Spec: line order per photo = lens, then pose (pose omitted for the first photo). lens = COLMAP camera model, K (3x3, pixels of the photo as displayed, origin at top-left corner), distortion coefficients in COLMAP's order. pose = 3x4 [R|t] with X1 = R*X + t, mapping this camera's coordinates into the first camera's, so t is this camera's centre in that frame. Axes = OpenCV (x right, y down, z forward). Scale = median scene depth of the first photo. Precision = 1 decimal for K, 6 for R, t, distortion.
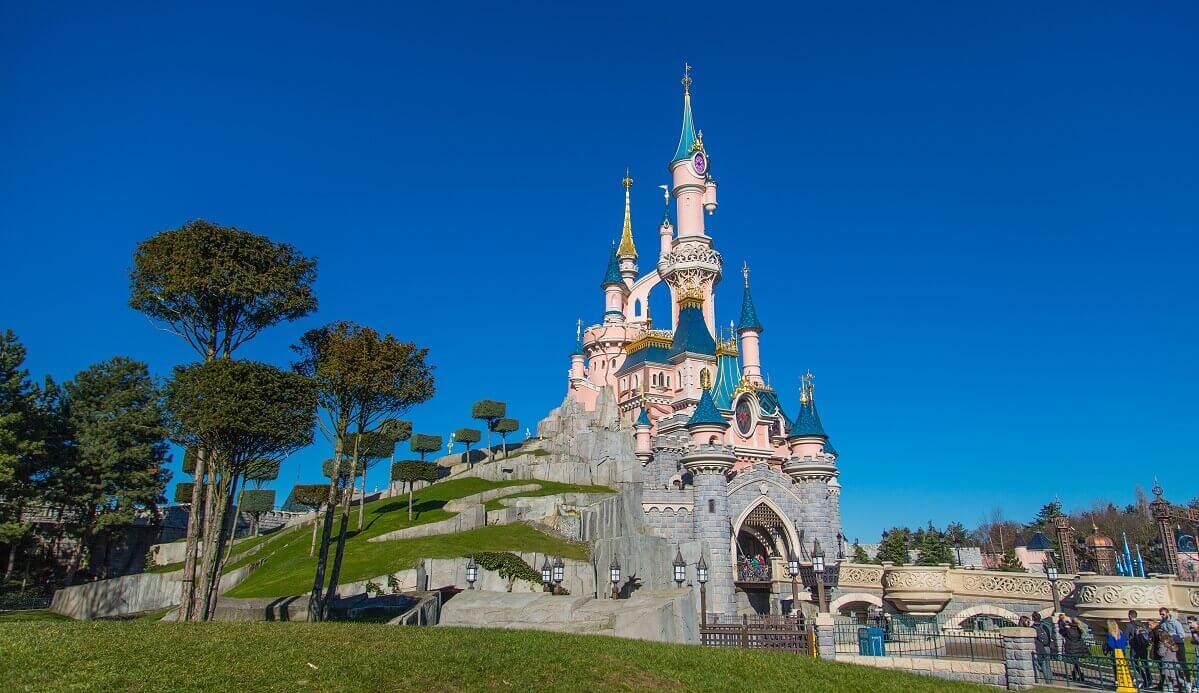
lens RADIAL K [[786.3, 0, 599.5], [0, 786.3, 346.5], [0, 0, 1]] dist [-0.000122, -0.000060]
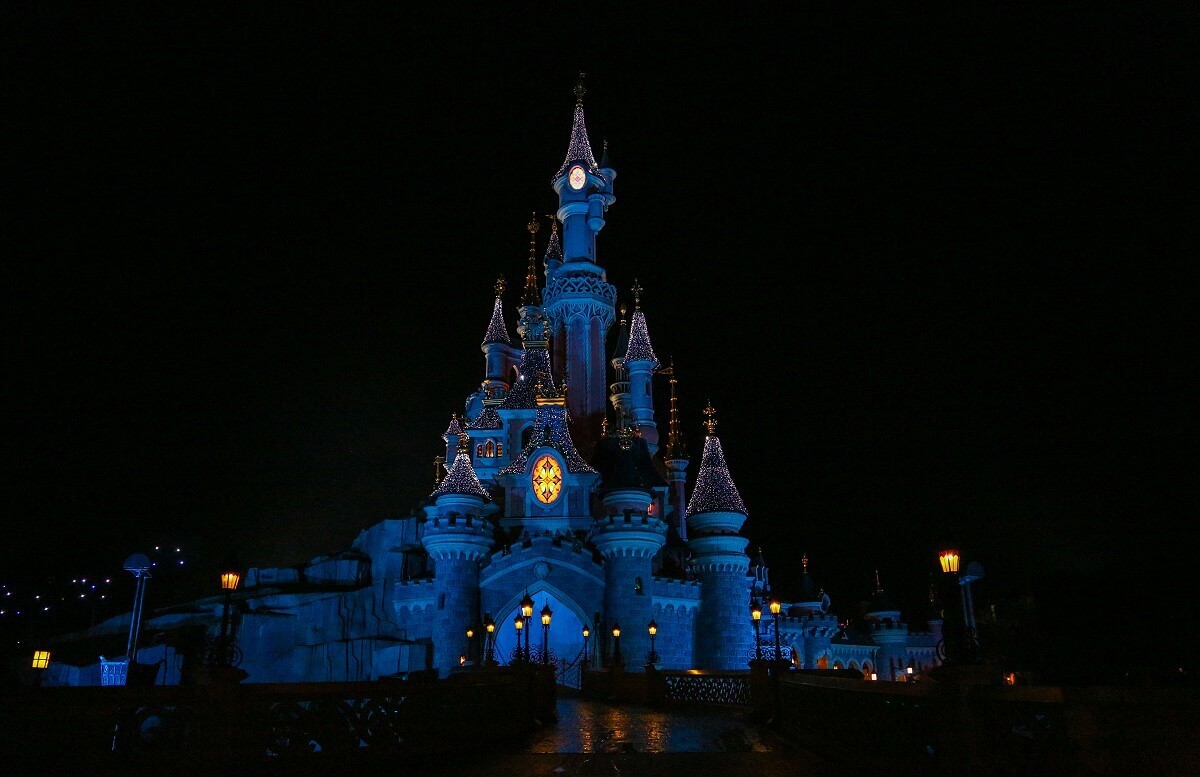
lens RADIAL K [[854.1, 0, 600.0], [0, 854.1, 388.5], [0, 0, 1]] dist [-0.111552, 0.003740]
pose [[0.849688, -0.201301, -0.487348, 0.620639], [0.164637, 0.979334, -0.117475, 0.102929], [0.500925, 0.019581, 0.865269, 0.293192]]
